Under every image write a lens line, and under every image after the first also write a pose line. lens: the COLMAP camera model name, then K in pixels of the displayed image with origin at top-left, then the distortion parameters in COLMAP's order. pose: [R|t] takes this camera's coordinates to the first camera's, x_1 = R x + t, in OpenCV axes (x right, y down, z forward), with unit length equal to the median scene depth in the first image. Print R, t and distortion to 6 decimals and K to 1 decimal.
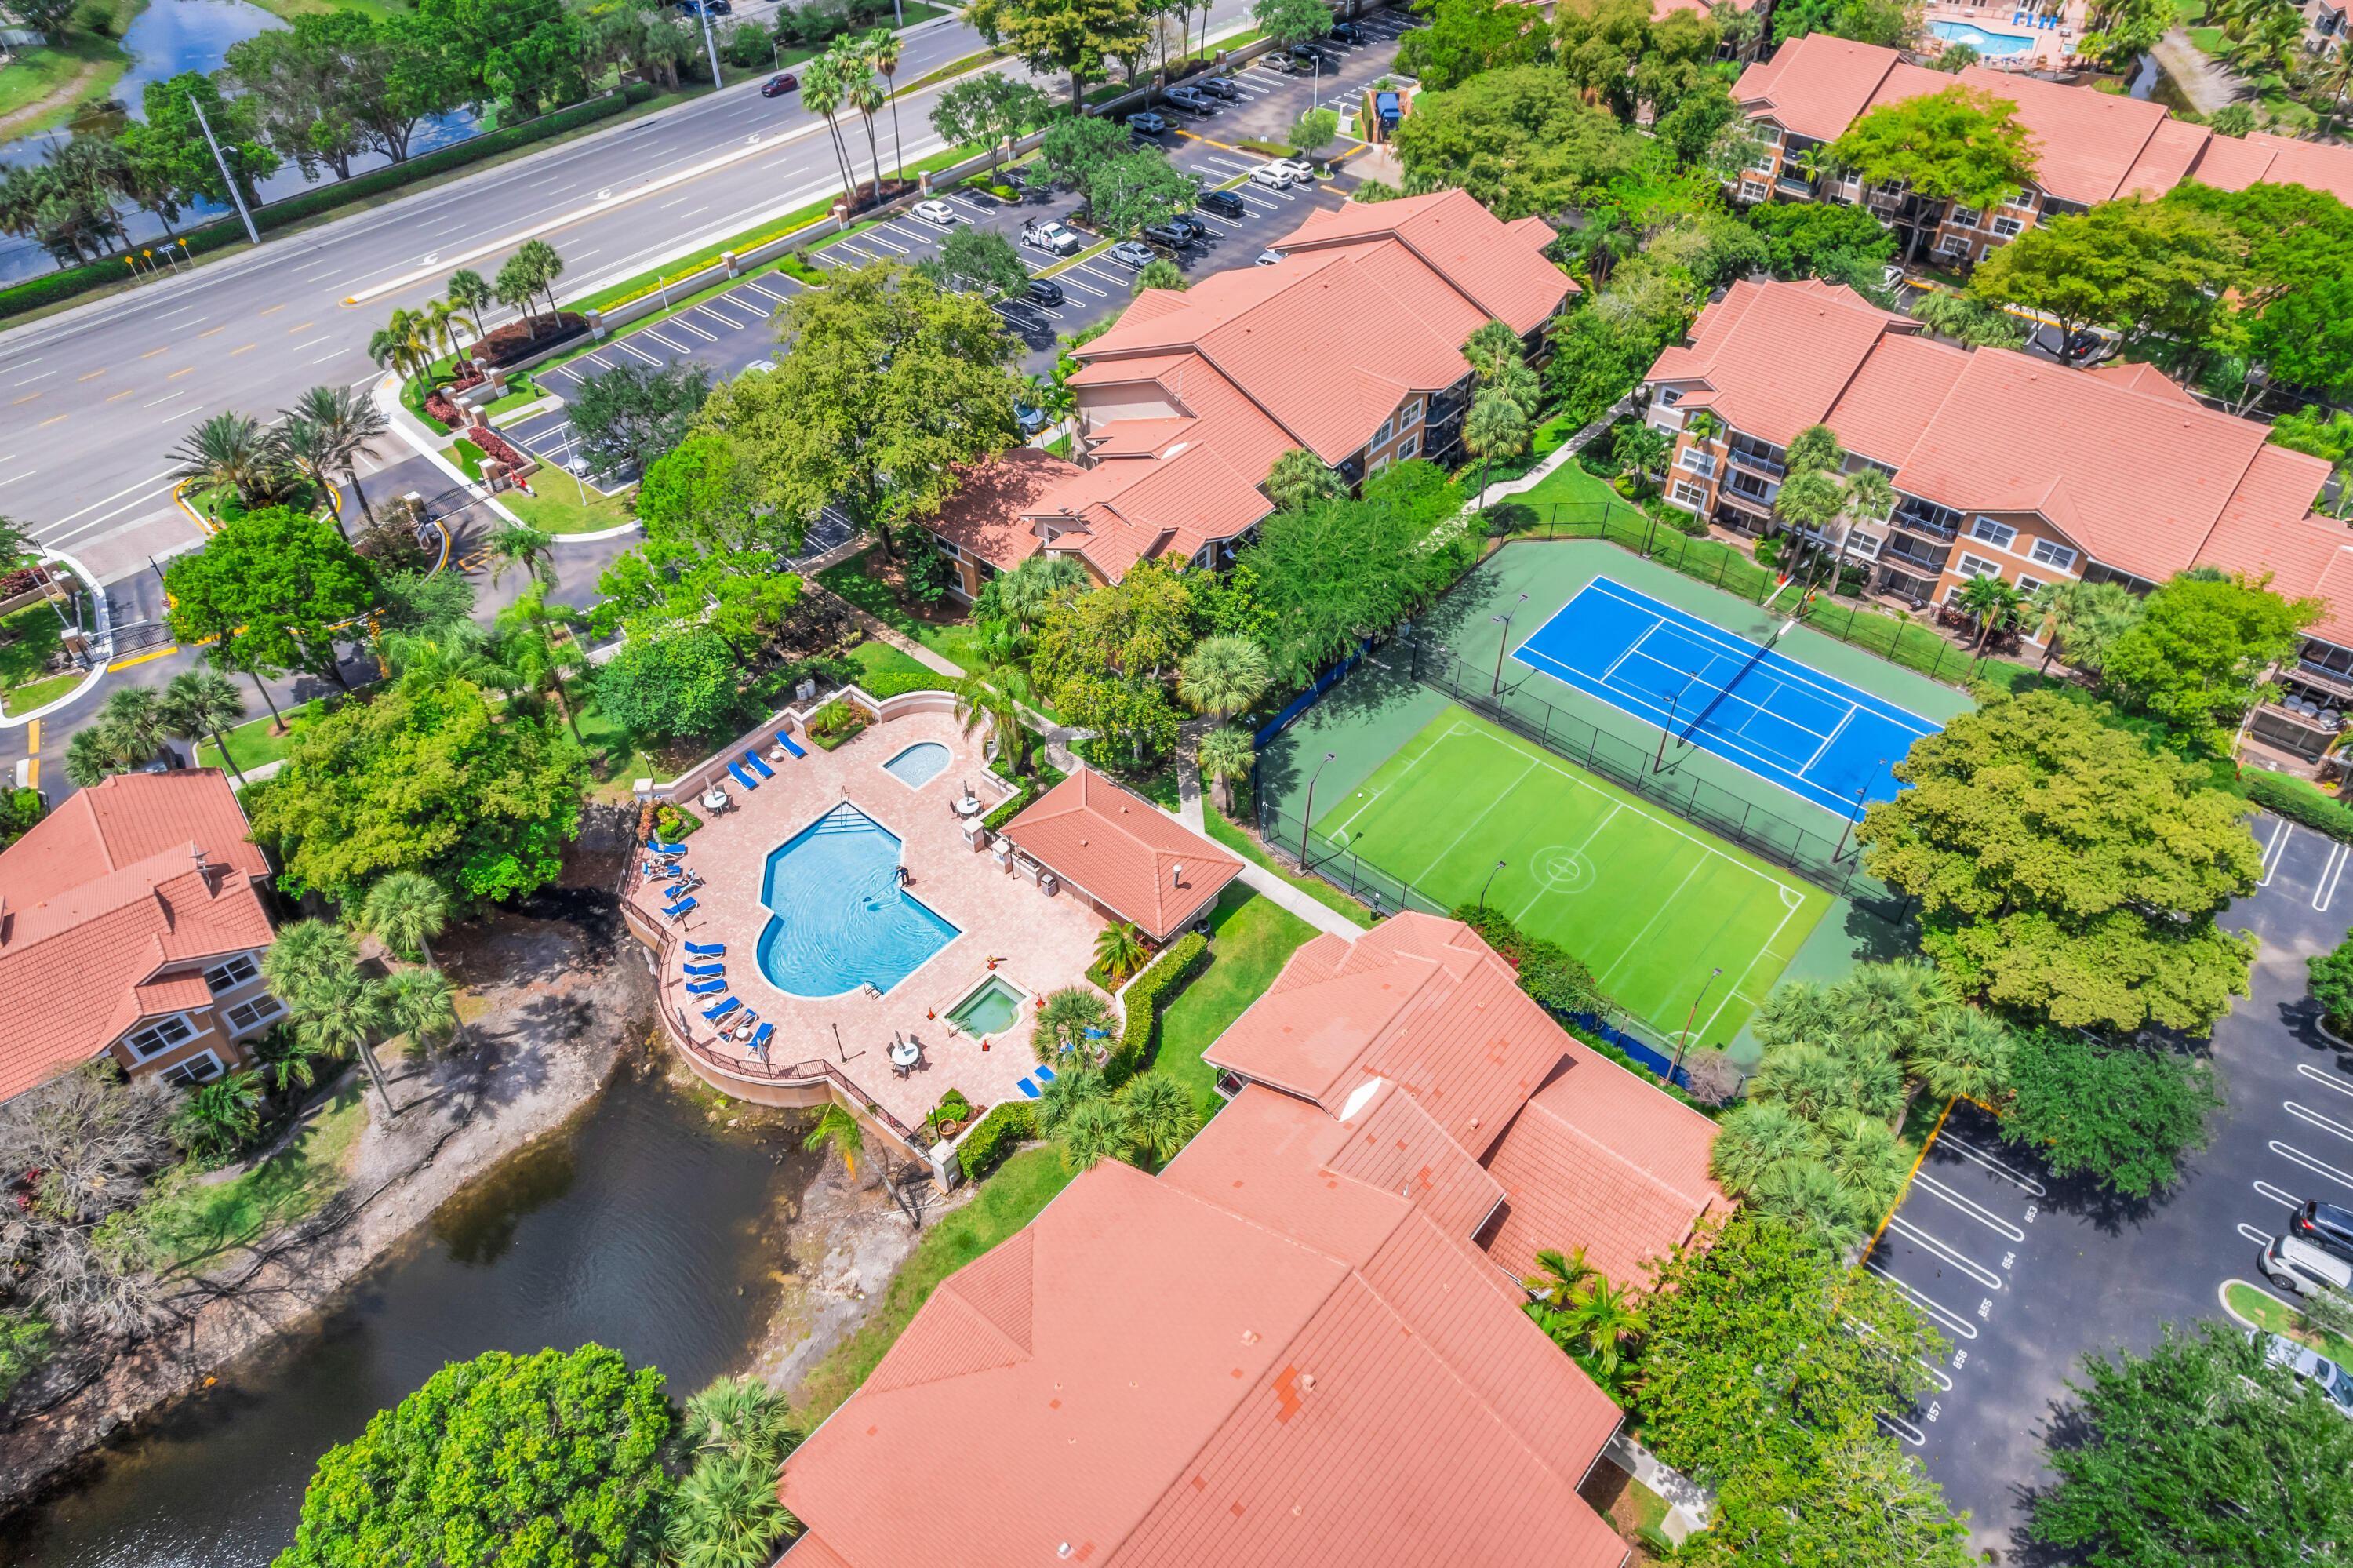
lens RADIAL K [[1524.8, 0, 1176.5], [0, 1524.8, 784.0], [0, 0, 1]] dist [-0.067277, 0.063619]
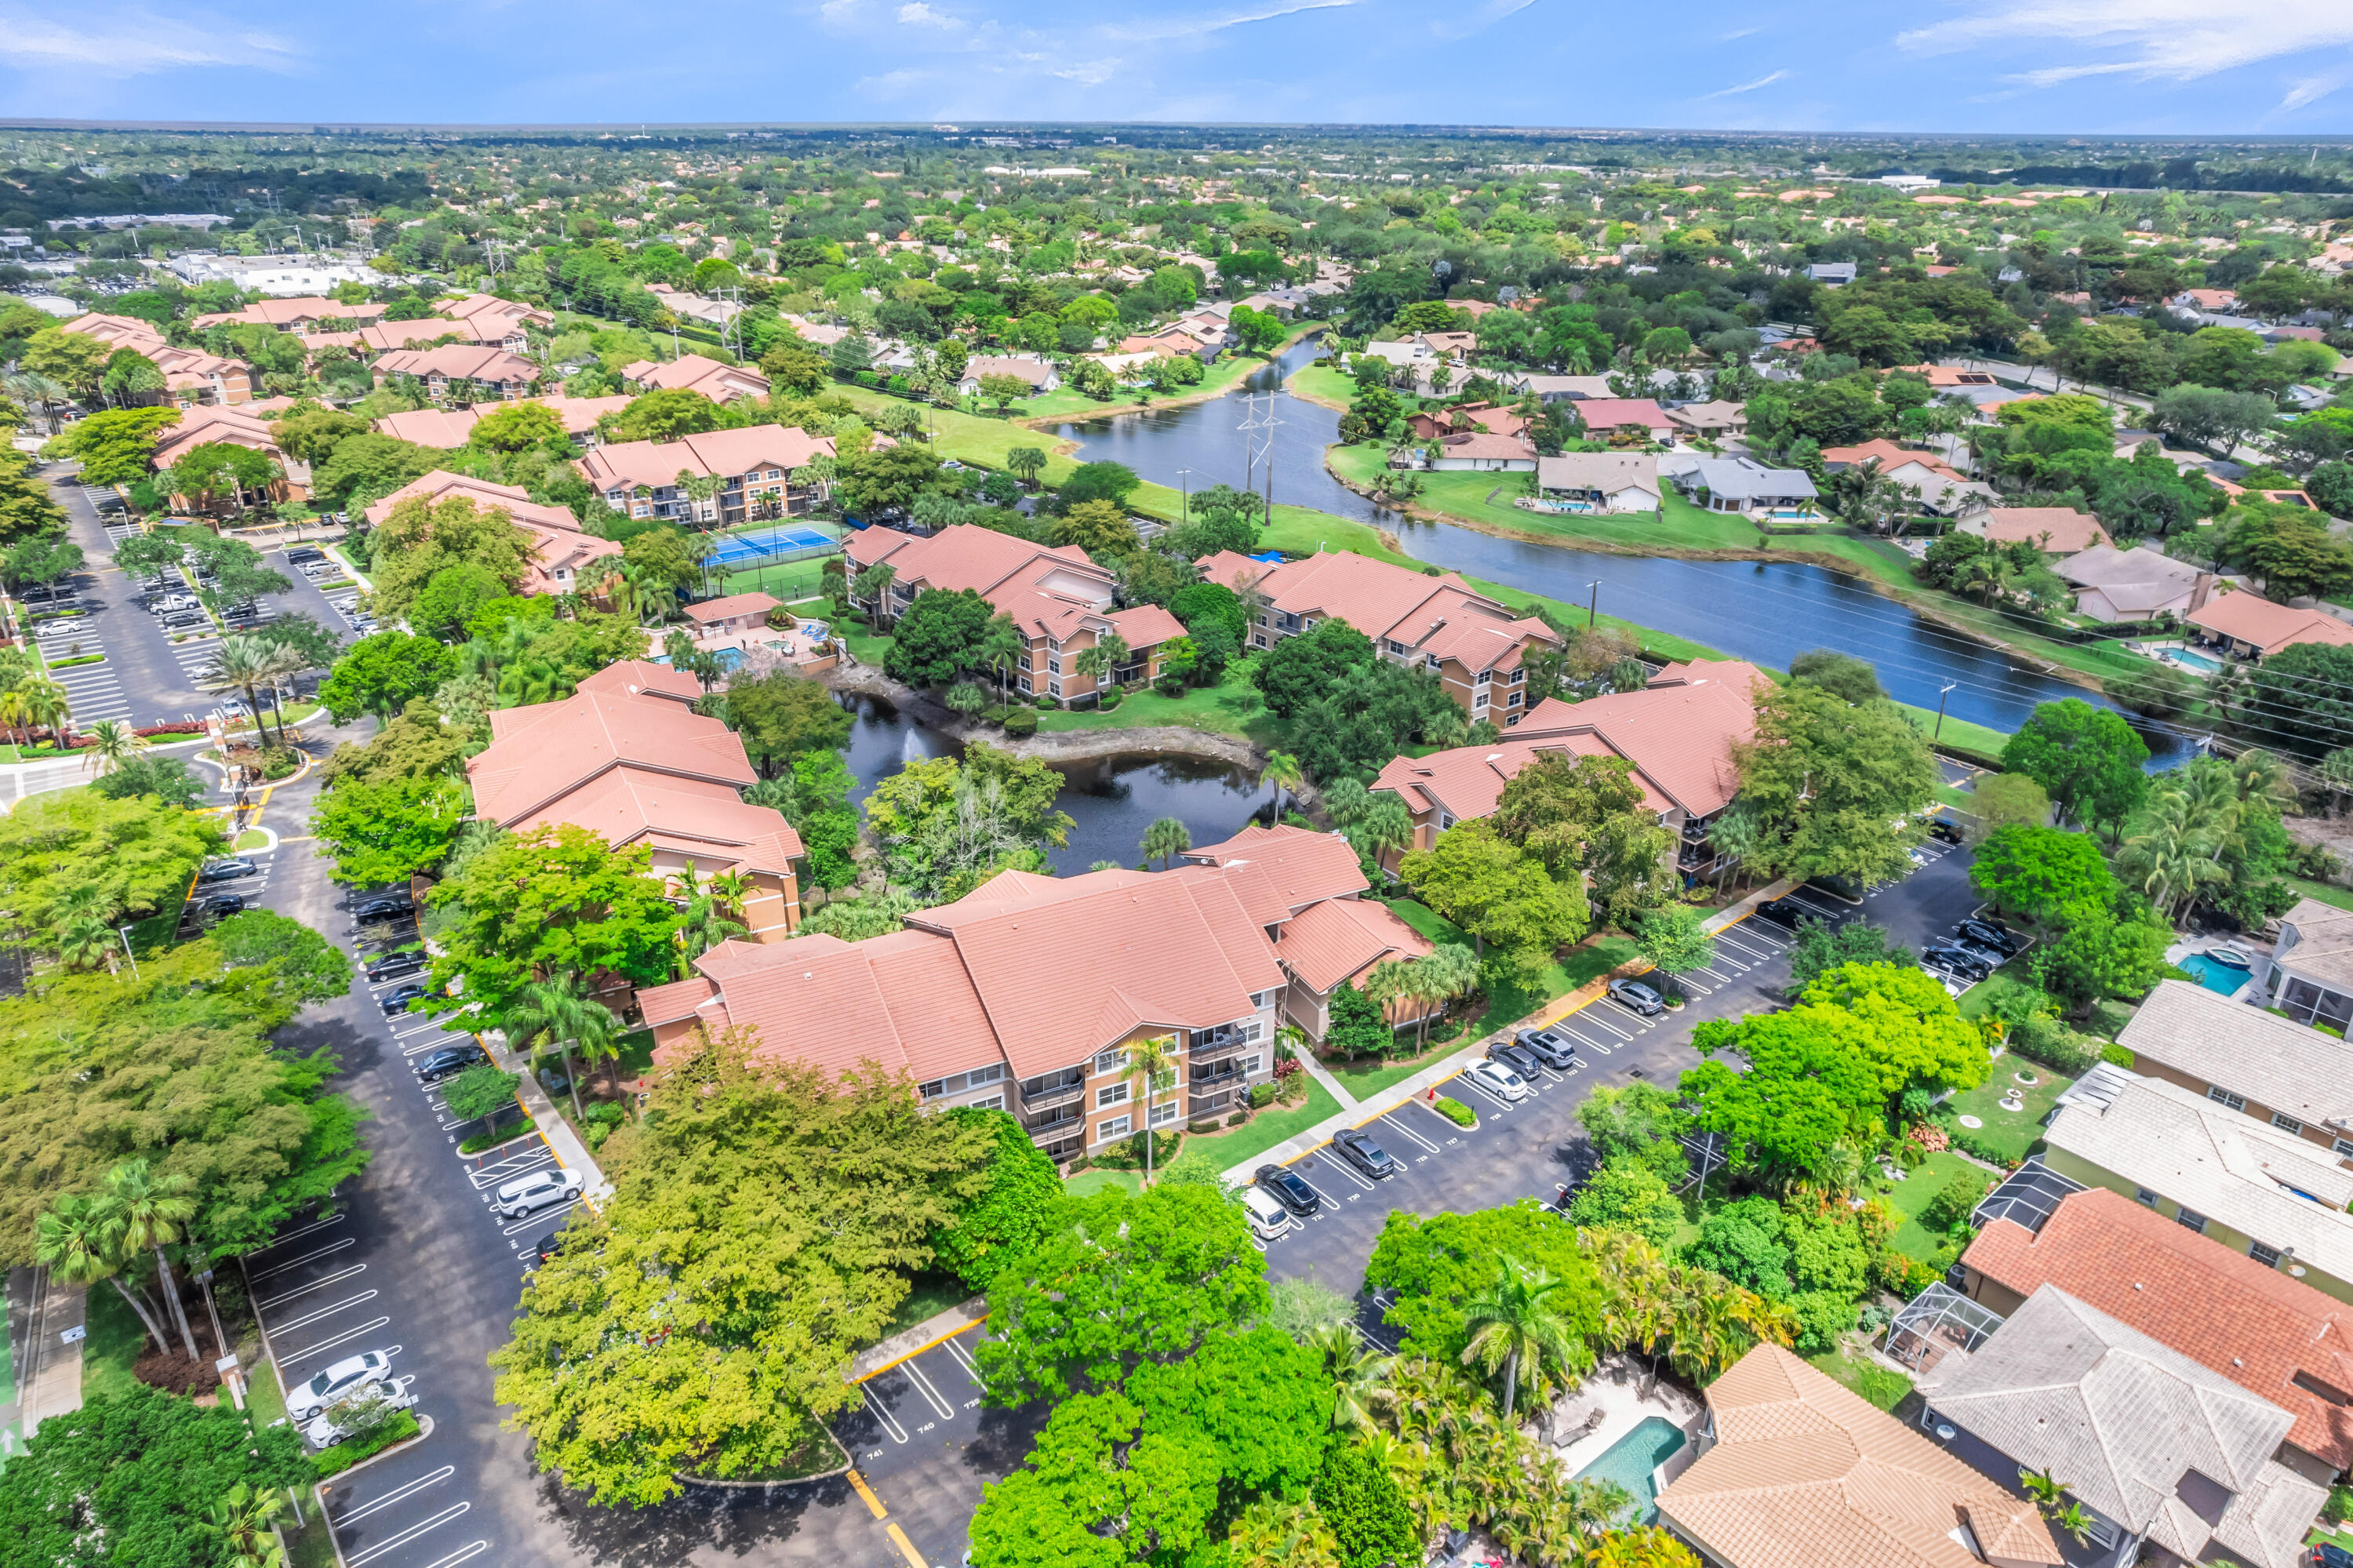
lens RADIAL K [[1524.8, 0, 1176.5], [0, 1524.8, 784.0], [0, 0, 1]] dist [-0.067277, 0.063619]
pose [[0.190603, -0.391508, 0.900218, -2.076160], [0.671764, 0.720709, 0.171207, 0.288048], [-0.715824, 0.572101, 0.400371, -0.325436]]
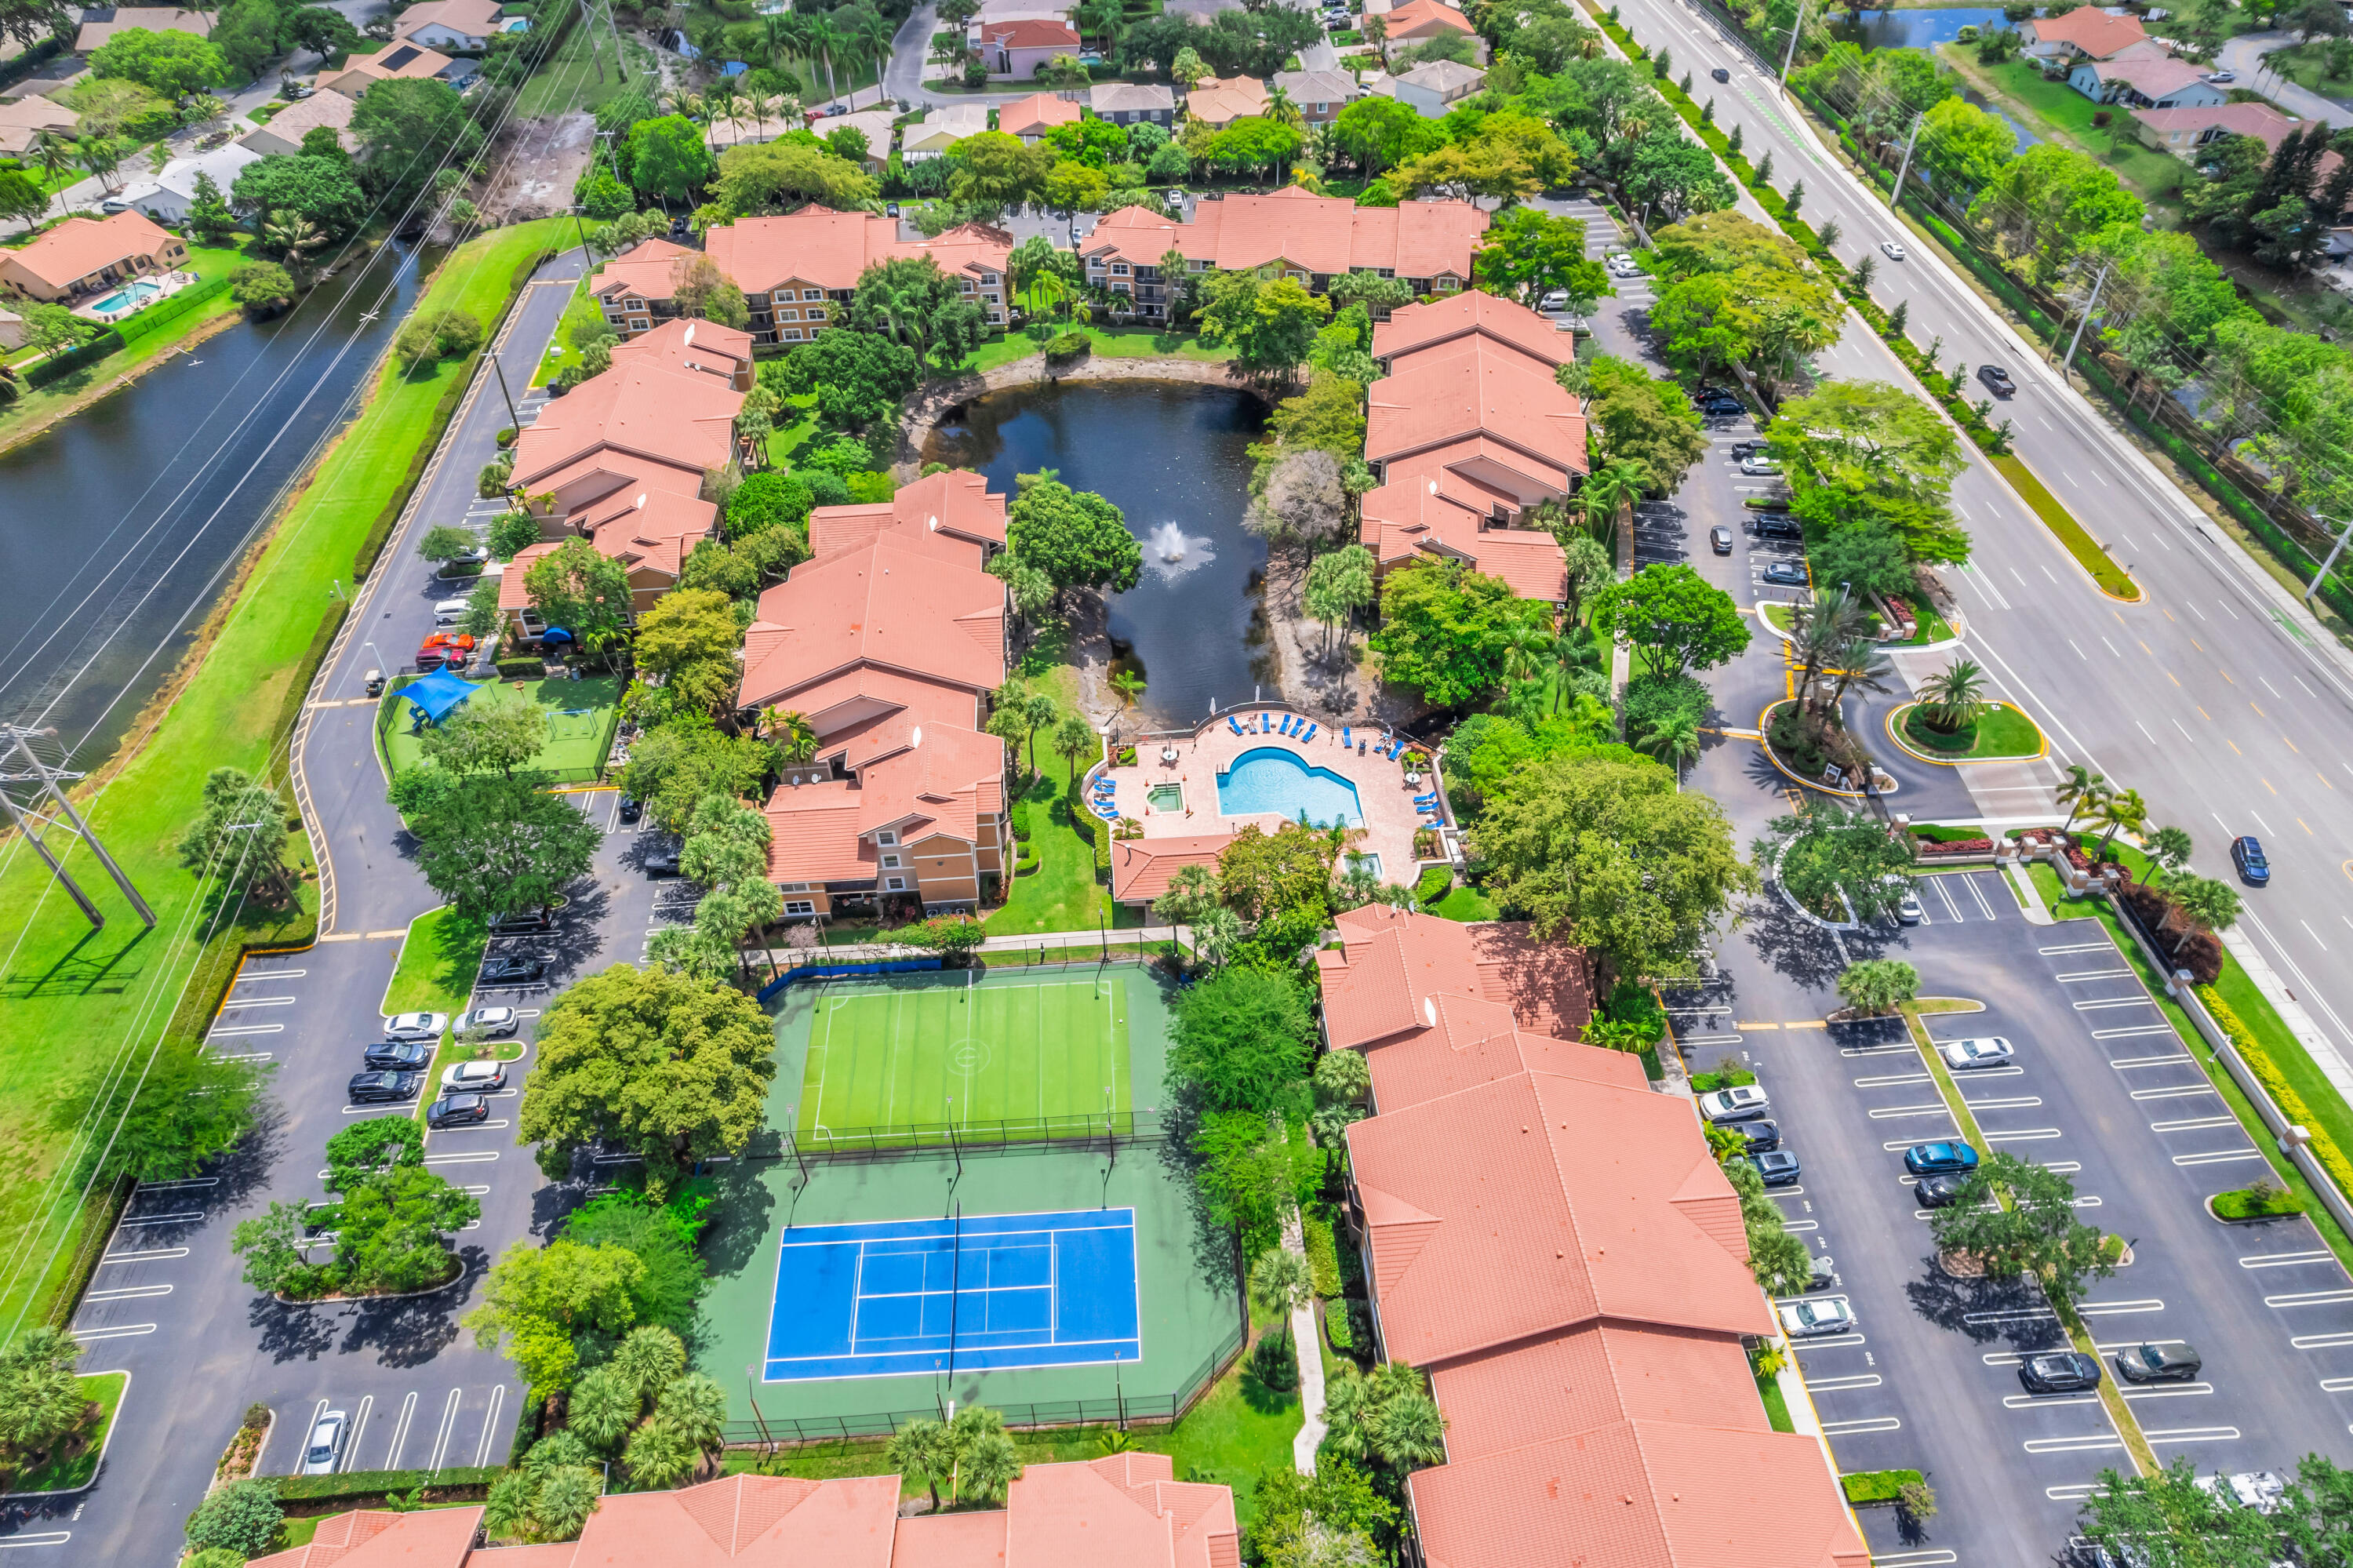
lens RADIAL K [[1524.8, 0, 1176.5], [0, 1524.8, 784.0], [0, 0, 1]] dist [-0.067277, 0.063619]
pose [[-0.704469, 0.493843, -0.509748, 0.653007], [-0.485598, 0.188421, 0.853635, -1.178674], [0.517609, 0.848892, 0.107073, 0.696505]]
